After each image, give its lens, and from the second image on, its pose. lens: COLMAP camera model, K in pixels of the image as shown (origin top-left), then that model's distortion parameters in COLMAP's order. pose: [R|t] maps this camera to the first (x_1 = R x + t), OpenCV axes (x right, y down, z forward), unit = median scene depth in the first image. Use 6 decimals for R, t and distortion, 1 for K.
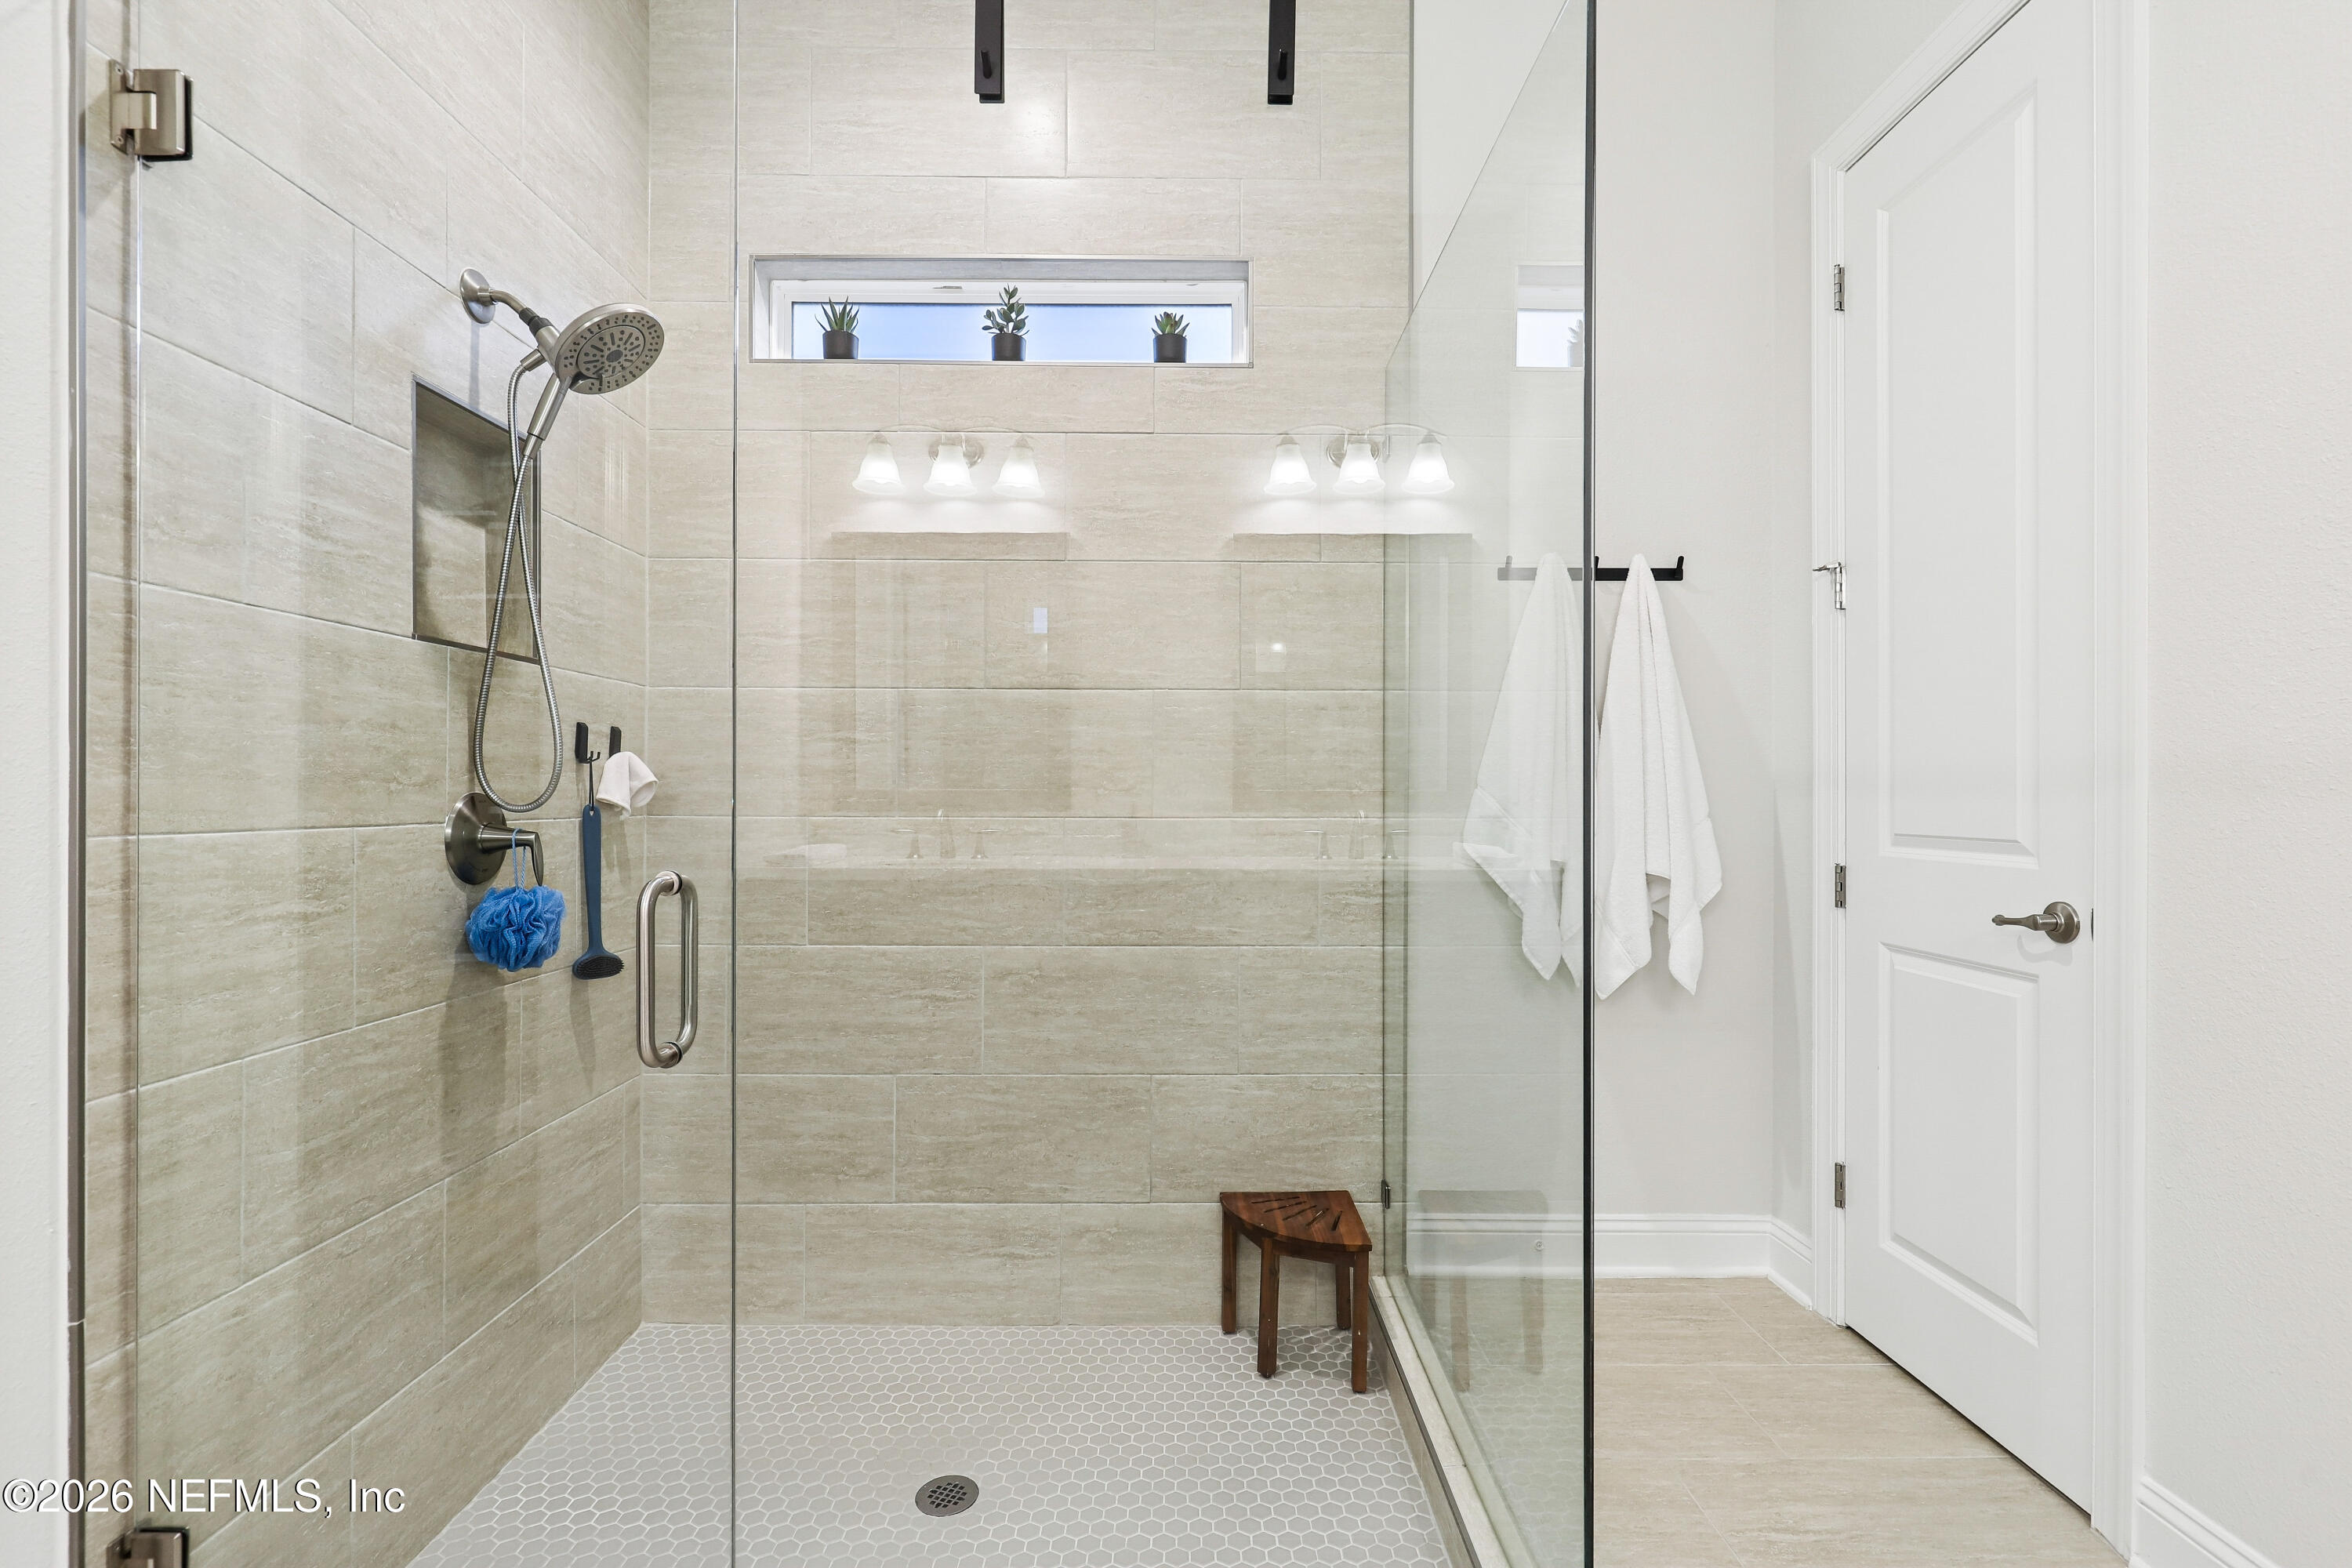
lens RADIAL K [[1075.6, 0, 1183.1], [0, 1075.6, 792.5], [0, 0, 1]] dist [0.011128, -0.000375]
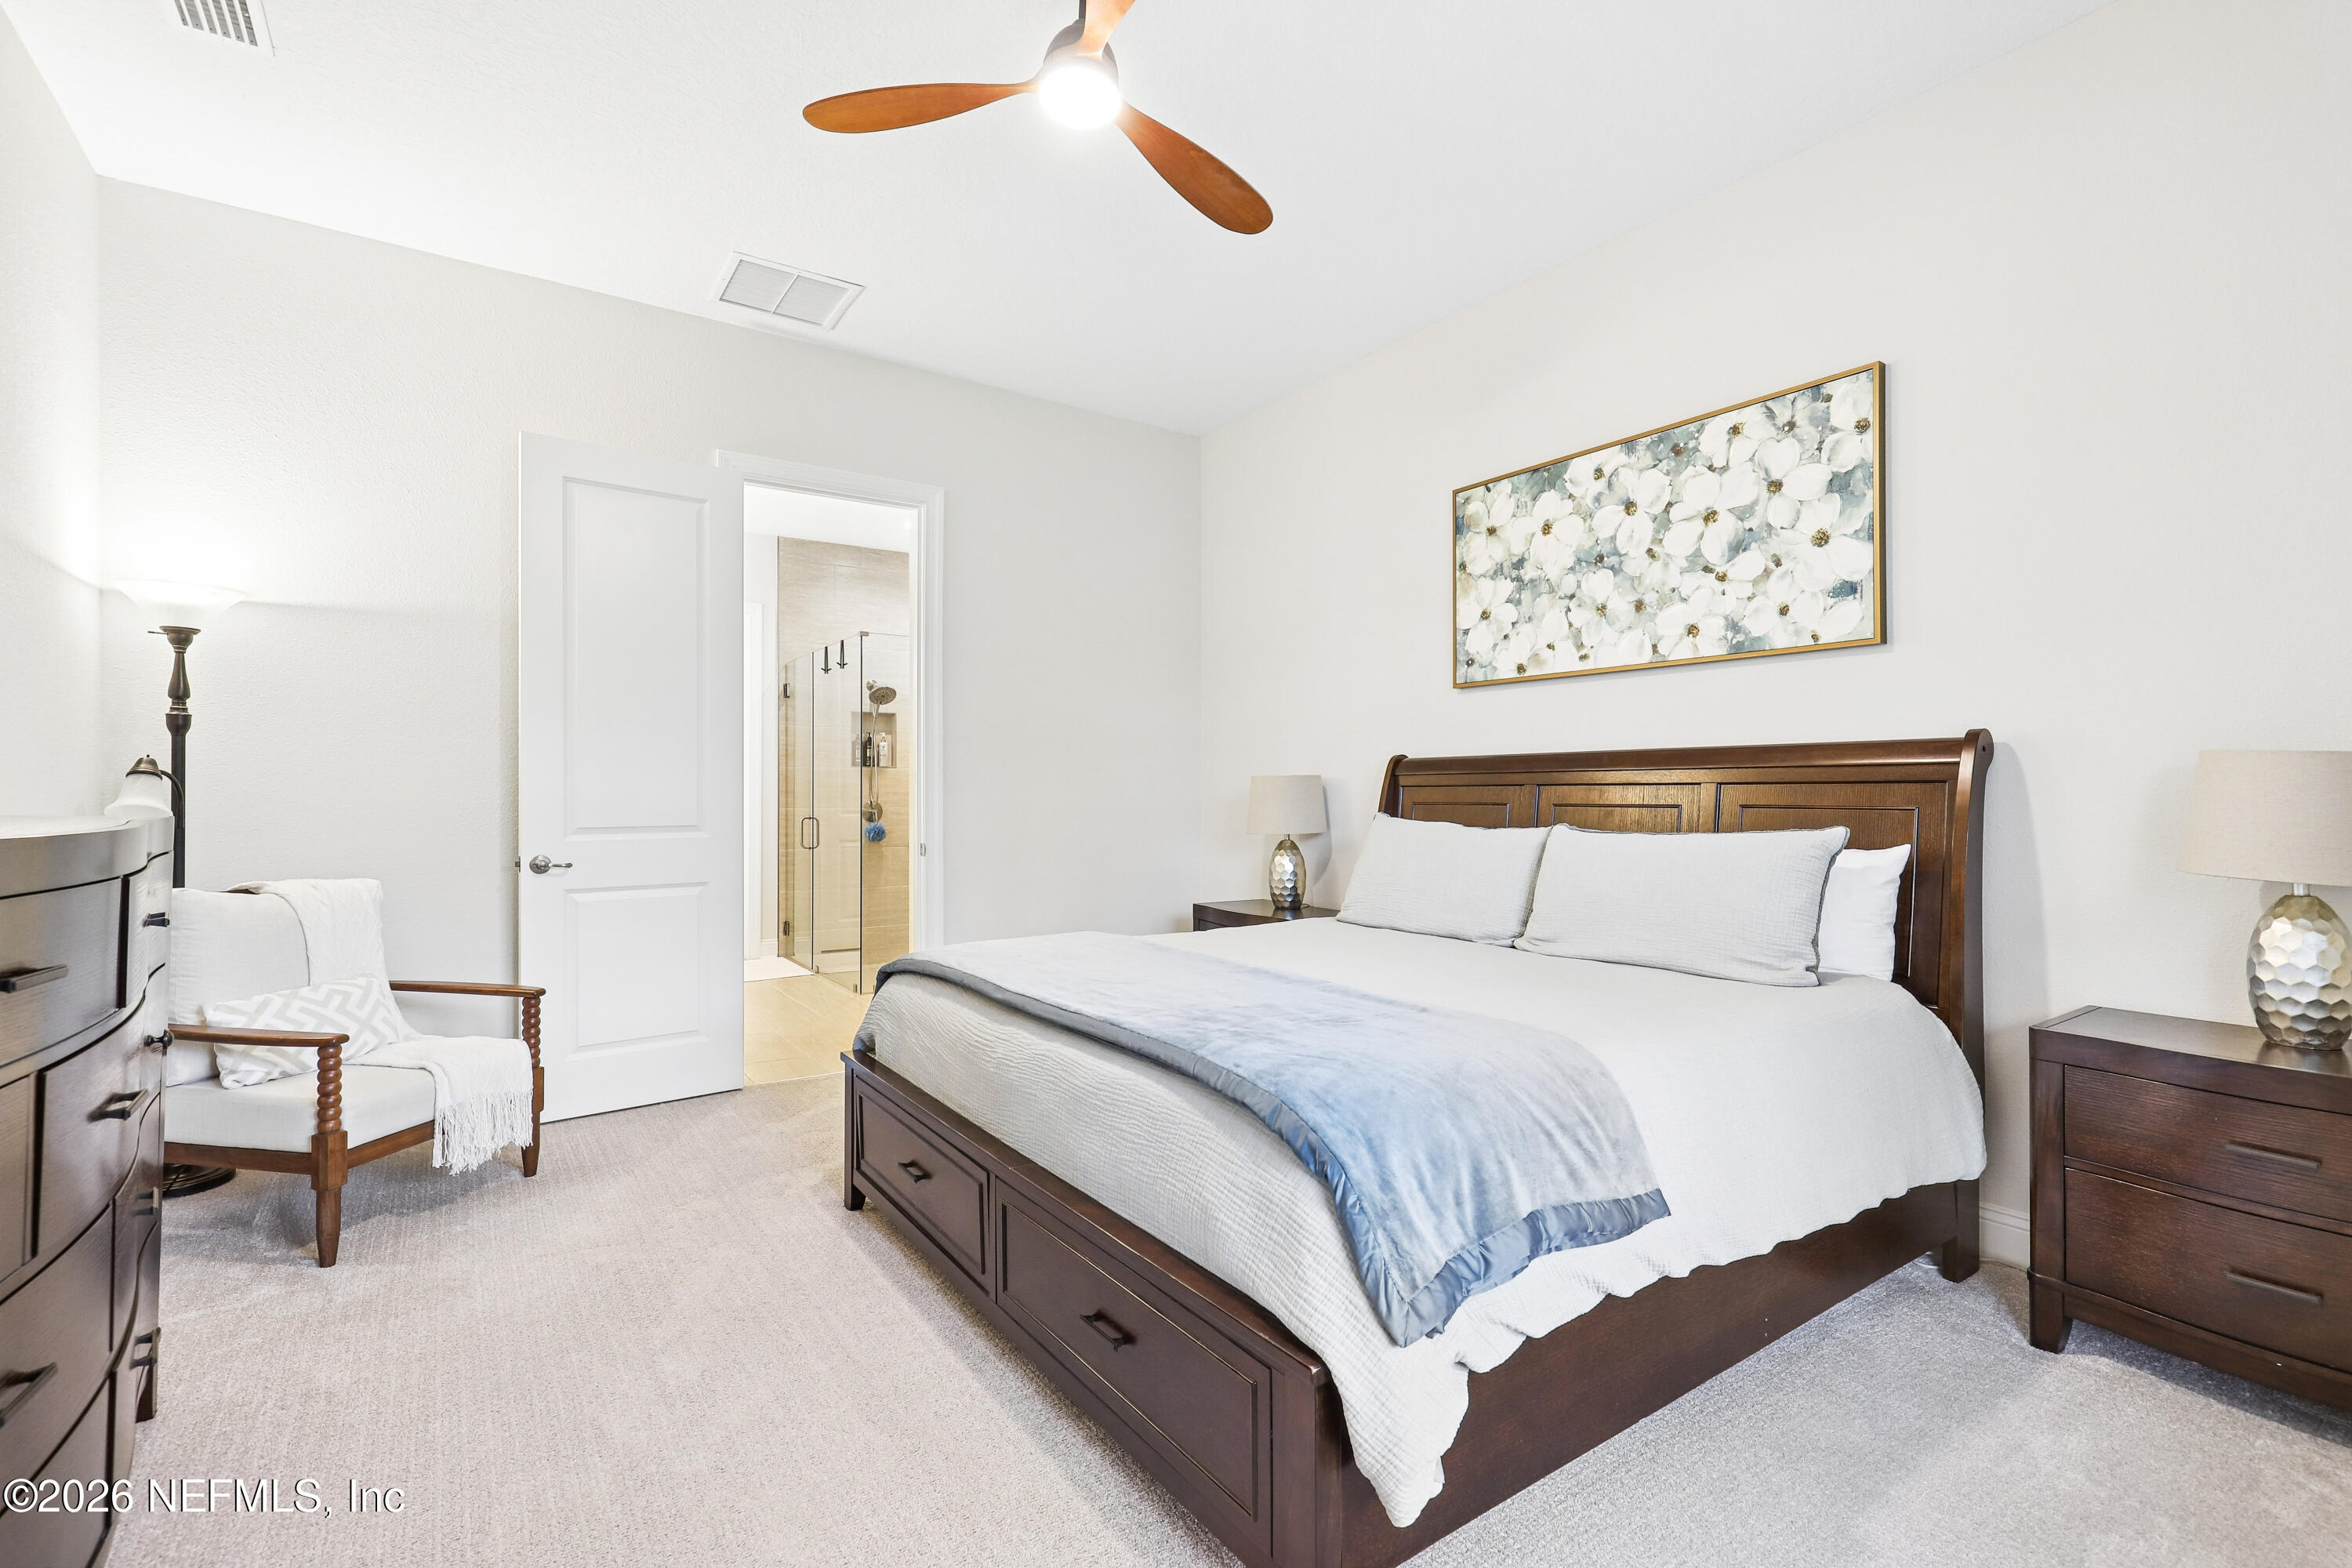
lens RADIAL K [[1075.6, 0, 1183.1], [0, 1075.6, 792.5], [0, 0, 1]] dist [0.011128, -0.000375]
pose [[0.554102, -0.002043, -0.832446, 2.742832], [0.003038, 0.999995, -0.000432, -0.020856], [0.832443, -0.002290, 0.554106, -0.262226]]
